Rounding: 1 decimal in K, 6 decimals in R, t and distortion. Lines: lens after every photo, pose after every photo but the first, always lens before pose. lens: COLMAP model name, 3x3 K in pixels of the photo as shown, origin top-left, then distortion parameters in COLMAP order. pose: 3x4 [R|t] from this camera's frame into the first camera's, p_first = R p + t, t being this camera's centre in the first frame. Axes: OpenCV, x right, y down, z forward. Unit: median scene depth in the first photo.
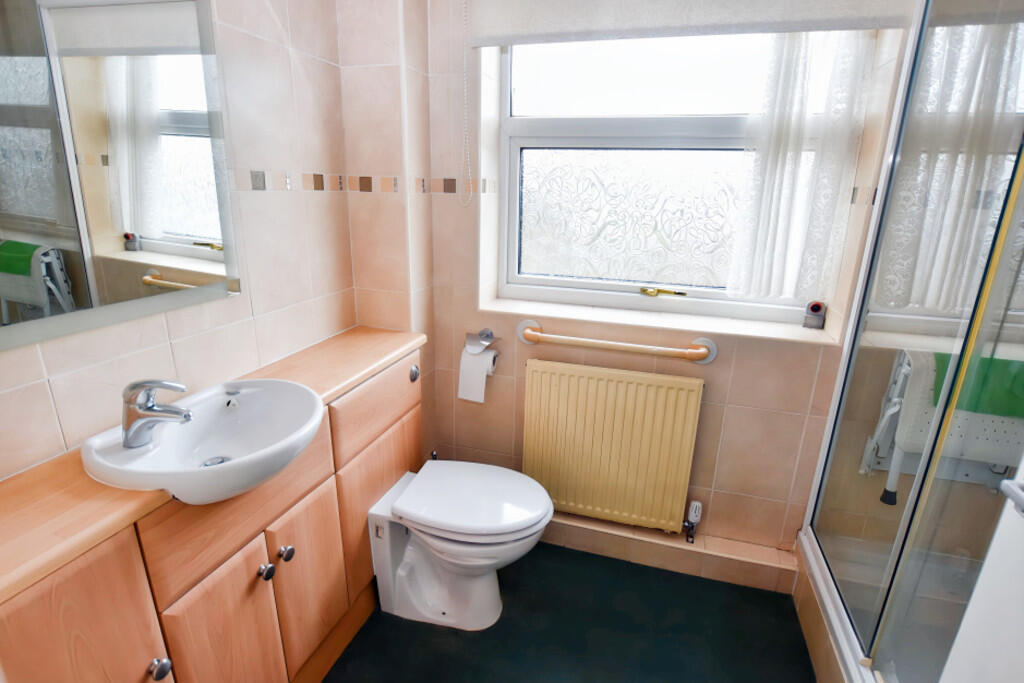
lens RADIAL K [[507.1, 0, 510.1], [0, 507.1, 341.3], [0, 0, 1]] dist [-0.027475, 0.001100]
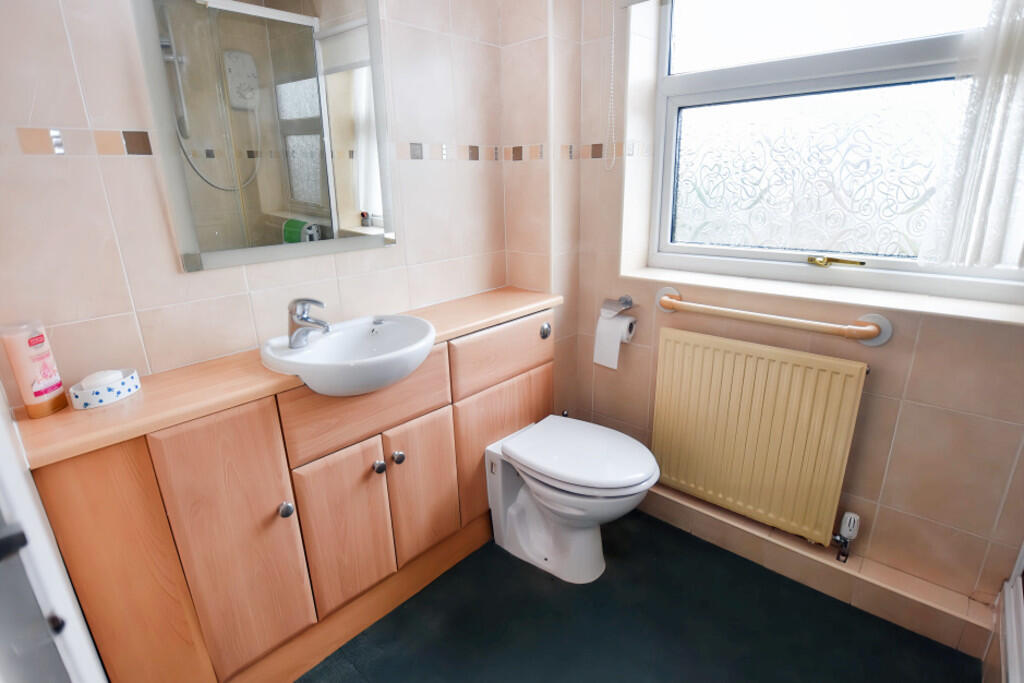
lens RADIAL K [[507.1, 0, 507.3], [0, 507.1, 342.5], [0, 0, 1]] dist [-0.027475, 0.001100]
pose [[0.900079, 0.086850, -0.426984, 0.190495], [-0.082119, 0.996185, 0.029520, 0.062176], [0.427919, 0.008493, 0.903777, 0.011190]]
